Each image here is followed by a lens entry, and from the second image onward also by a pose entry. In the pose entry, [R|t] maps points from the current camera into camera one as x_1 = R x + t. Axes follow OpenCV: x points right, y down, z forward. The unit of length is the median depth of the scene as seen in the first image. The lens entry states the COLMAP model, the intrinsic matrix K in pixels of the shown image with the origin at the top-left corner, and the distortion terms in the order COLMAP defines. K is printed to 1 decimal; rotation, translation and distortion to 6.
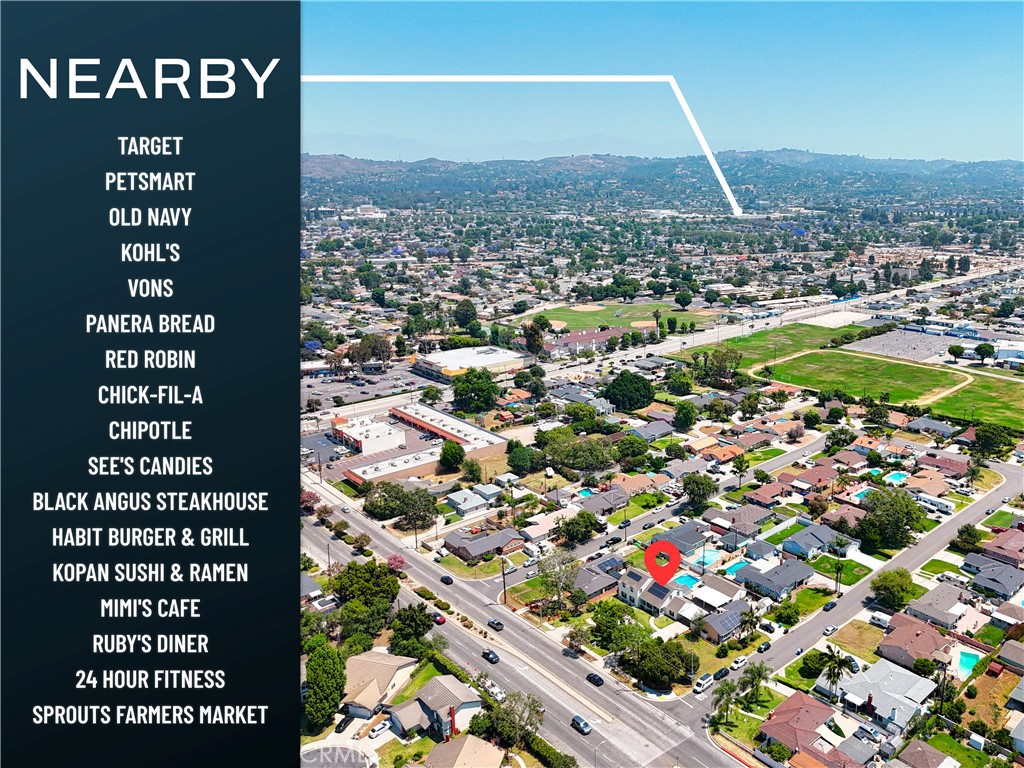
lens RADIAL K [[761.6, 0, 511.9], [0, 761.6, 404.1], [0, 0, 1]] dist [0.122118, 0.000134]
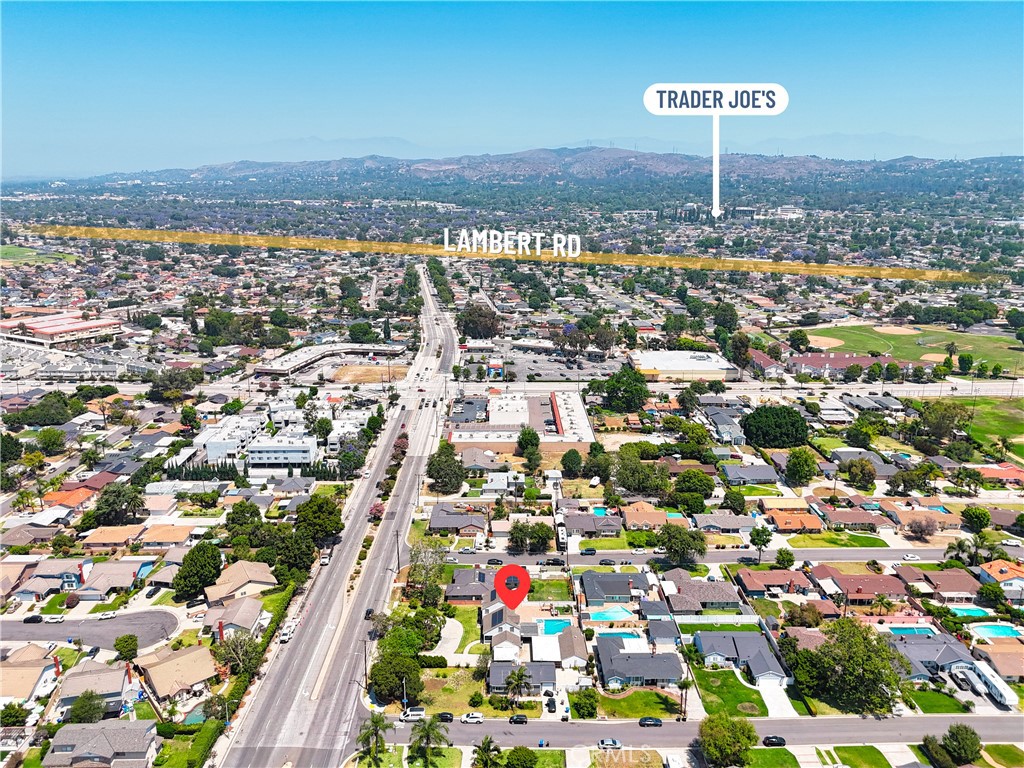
lens RADIAL K [[721.4, 0, 514.8], [0, 721.4, 436.1], [0, 0, 1]] dist [0.046814, -0.004753]
pose [[0.742366, 0.234240, -0.627713, 0.558389], [-0.208593, 0.971135, 0.115700, -0.045668], [0.636696, 0.045045, 0.769798, 0.314355]]
